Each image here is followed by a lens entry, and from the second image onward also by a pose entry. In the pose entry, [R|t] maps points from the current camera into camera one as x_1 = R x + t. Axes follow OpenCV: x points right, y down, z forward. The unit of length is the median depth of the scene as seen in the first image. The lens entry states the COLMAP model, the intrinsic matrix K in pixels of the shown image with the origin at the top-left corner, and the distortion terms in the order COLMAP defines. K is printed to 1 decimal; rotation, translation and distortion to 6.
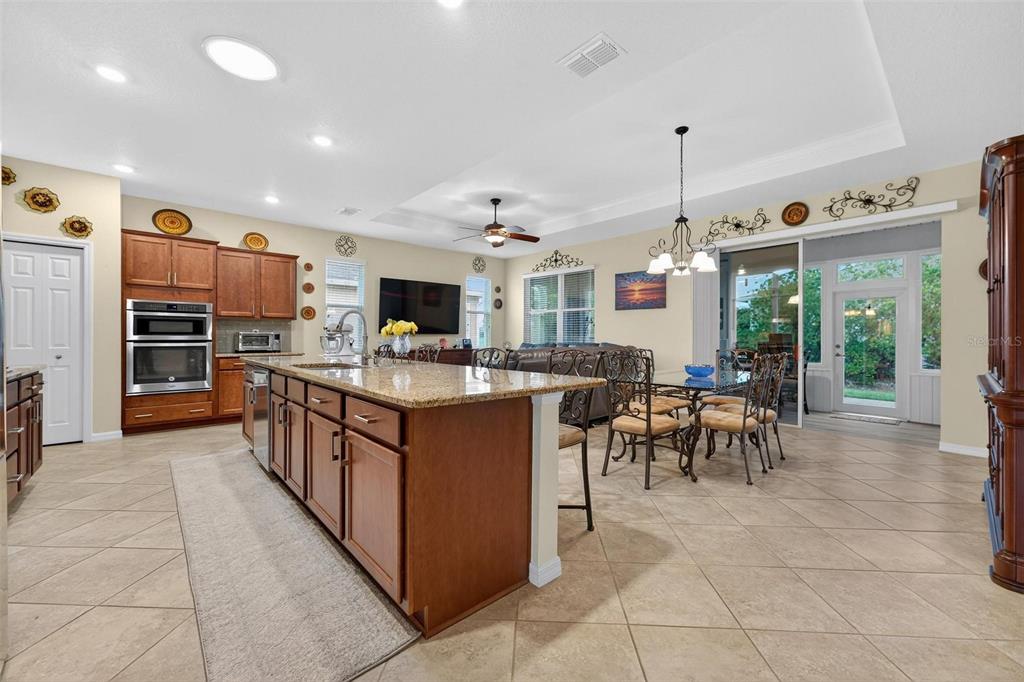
lens RADIAL K [[410.4, 0, 518.5], [0, 410.4, 336.2], [0, 0, 1]] dist [-0.002519, 0.002954]
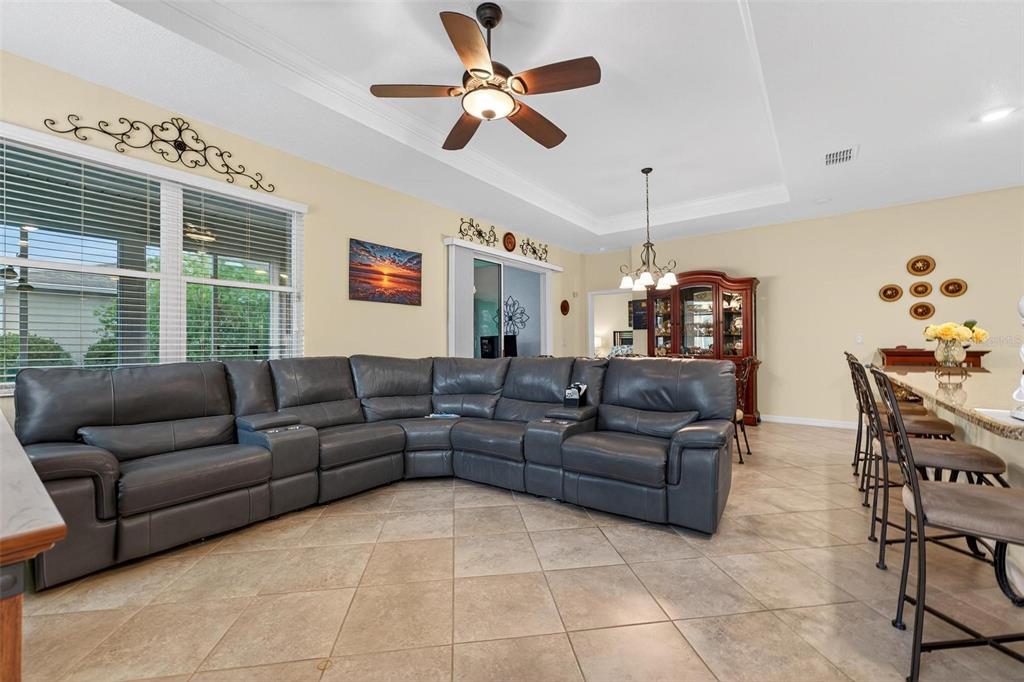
lens RADIAL K [[410.4, 0, 511.5], [0, 410.4, 339.1], [0, 0, 1]] dist [-0.002519, 0.002954]
pose [[-0.166738, 0.008579, 0.985964, -0.542153], [0.006328, 0.999951, -0.007631, -0.000312], [-0.985981, 0.004967, -0.166784, 1.233344]]
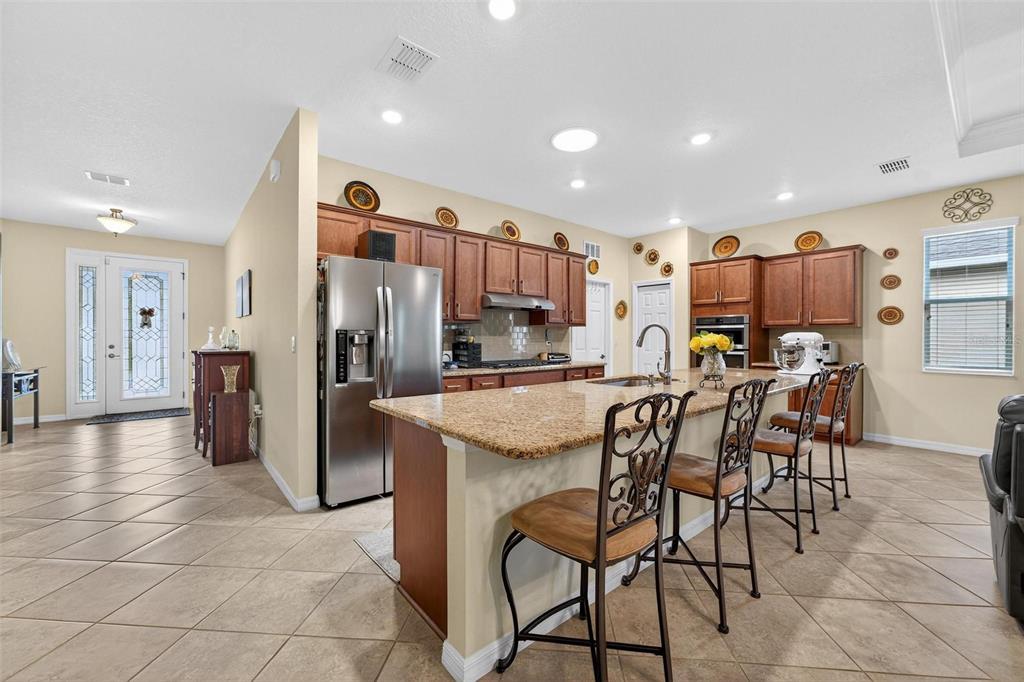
lens RADIAL K [[410.4, 0, 518.4], [0, 410.4, 336.3], [0, 0, 1]] dist [-0.002519, 0.002954]
pose [[-0.052426, -0.004032, -0.998617, 0.340068], [-0.000594, 0.999992, -0.004006, -0.019411], [0.998625, 0.000383, -0.052428, 0.463991]]
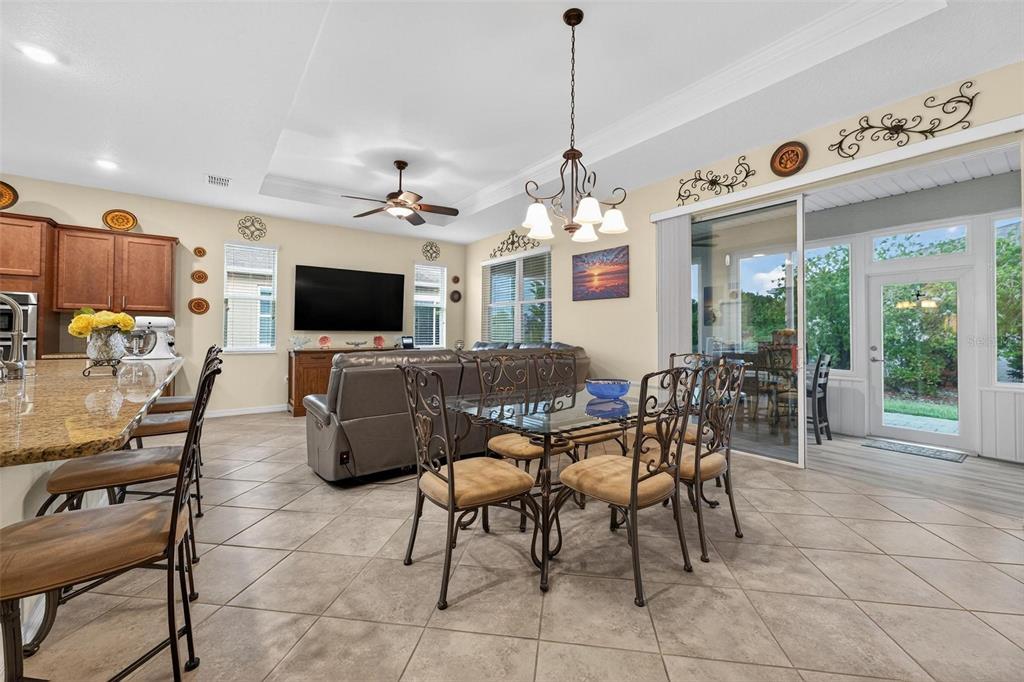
lens RADIAL K [[410.4, 0, 516.5], [0, 410.4, 324.4], [0, 0, 1]] dist [-0.002519, 0.002954]
pose [[0.995521, -0.000924, -0.094531, 0.286591], [-0.001122, 0.999766, -0.021582, -0.000484], [0.094529, 0.021592, 0.995288, 0.274112]]
